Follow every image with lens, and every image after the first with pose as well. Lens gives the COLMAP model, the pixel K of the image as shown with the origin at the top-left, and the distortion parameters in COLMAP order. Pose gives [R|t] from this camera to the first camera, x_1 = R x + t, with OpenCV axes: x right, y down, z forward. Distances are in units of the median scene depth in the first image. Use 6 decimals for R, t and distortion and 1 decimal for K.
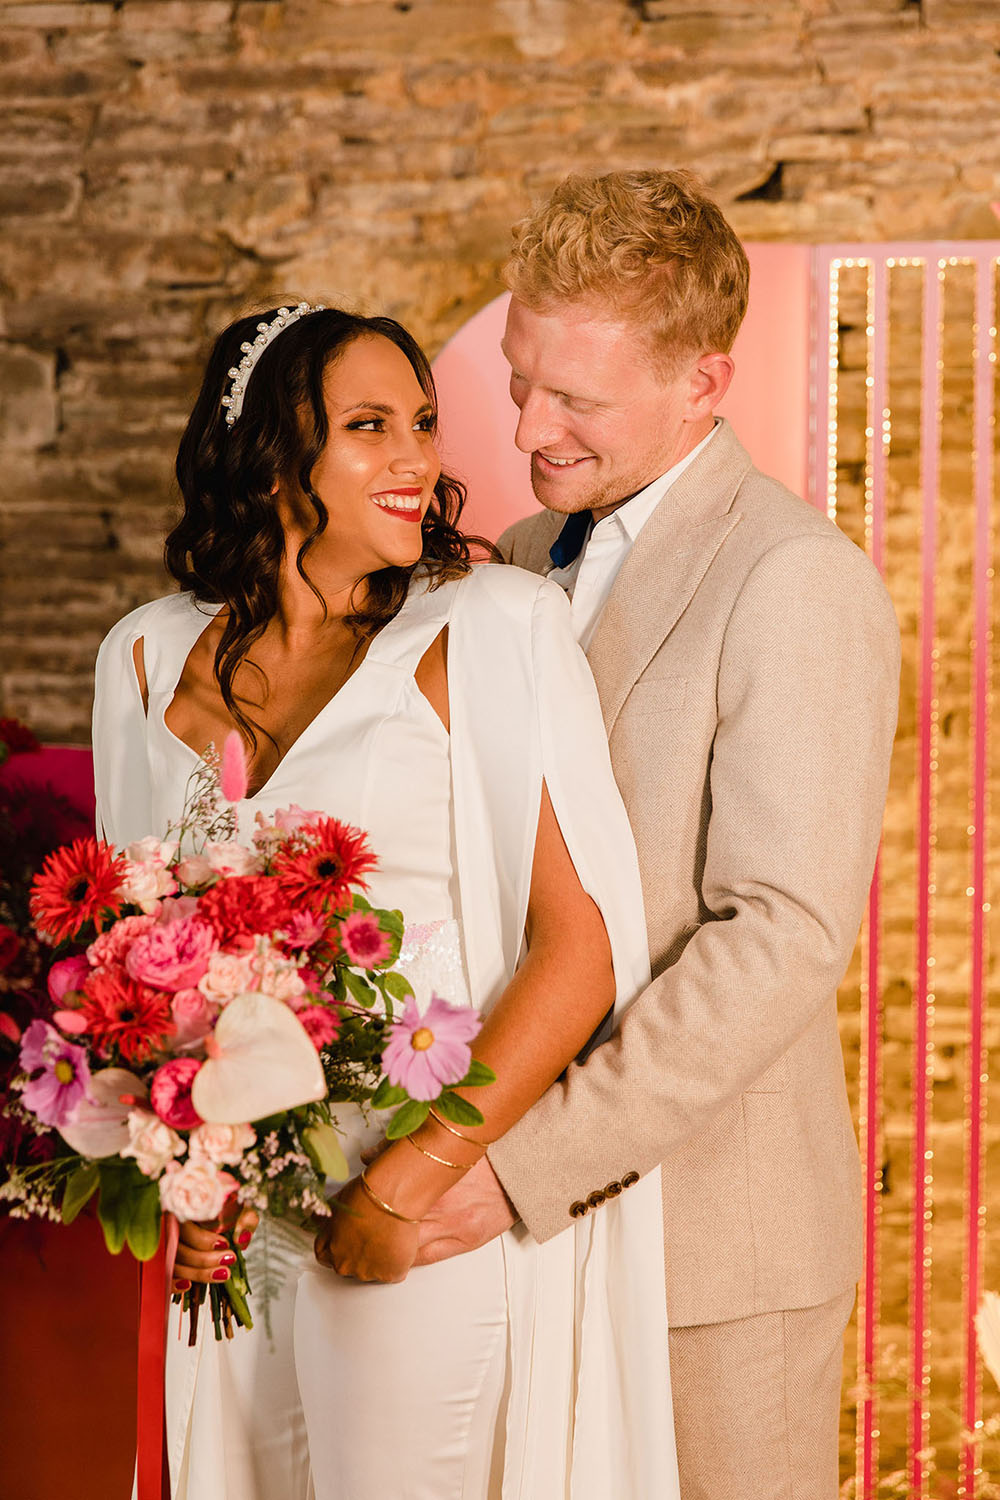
lens RADIAL K [[2684.5, 0, 563.2], [0, 2684.5, 680.3], [0, 0, 1]] dist [0.007077, 0.000000]
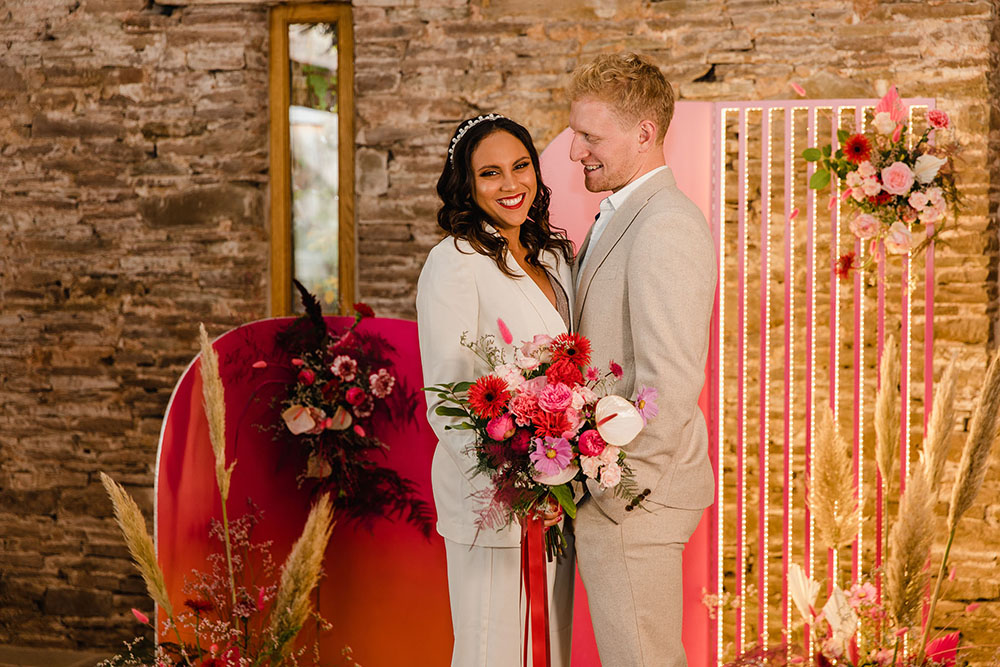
lens RADIAL K [[1863.3, 0, 475.9], [0, 1863.3, 348.1], [0, 0, 1]] dist [0.009145, 0.000000]
pose [[0.992237, 0.010048, -0.123951, 0.077005], [-0.013110, 0.999628, -0.023914, 0.076926], [0.123665, 0.025354, 0.992000, -0.522096]]
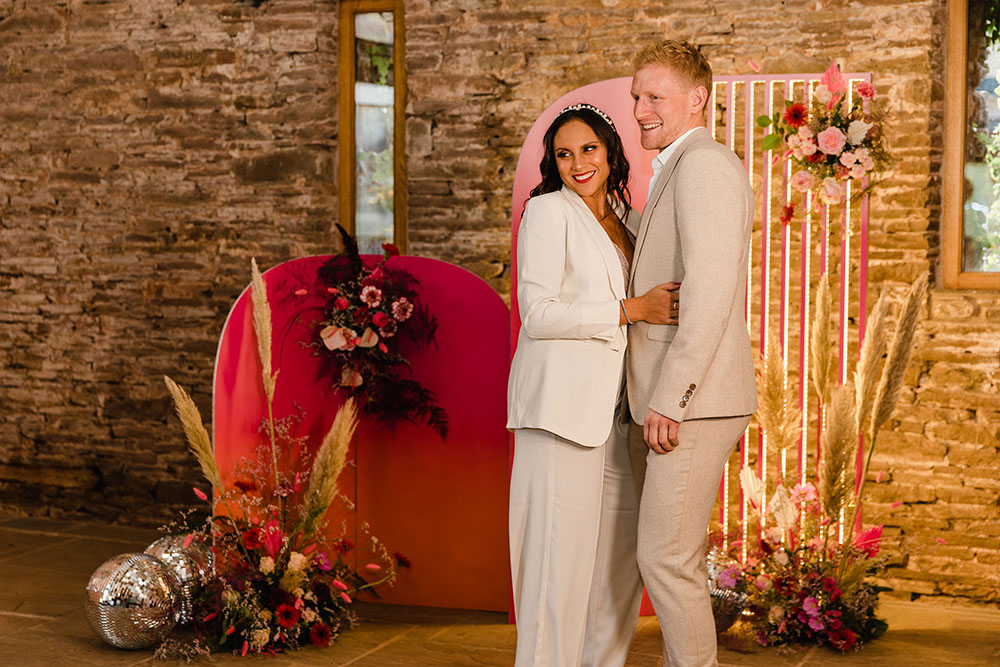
lens RADIAL K [[1643.0, 0, 479.9], [0, 1643.0, 343.8], [0, 0, 1]] dist [0.011418, 0.000000]
pose [[0.975913, 0.026538, -0.216541, 0.219427], [-0.027273, 0.999628, -0.000410, 0.099877], [0.216450, 0.006306, 0.976273, -0.584520]]
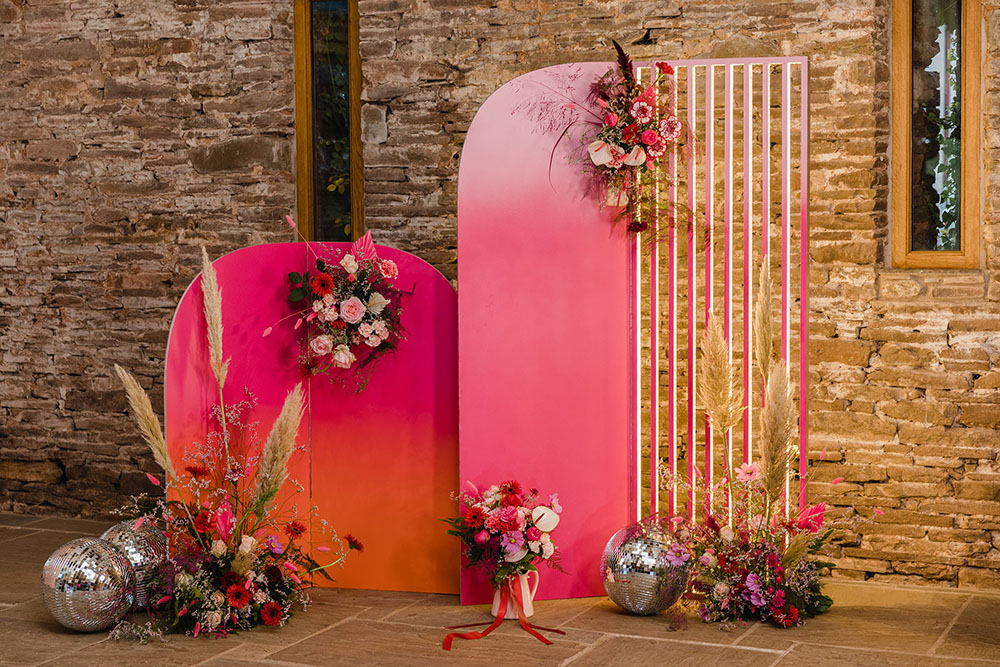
lens RADIAL K [[1789.7, 0, 487.5], [0, 1789.7, 347.4], [0, 0, 1]] dist [0.007077, 0.000000]
pose [[0.974473, 0.015149, -0.223993, 0.313638], [-0.014612, 0.999885, 0.004056, 0.108558], [0.224029, -0.000679, 0.974582, -0.712413]]
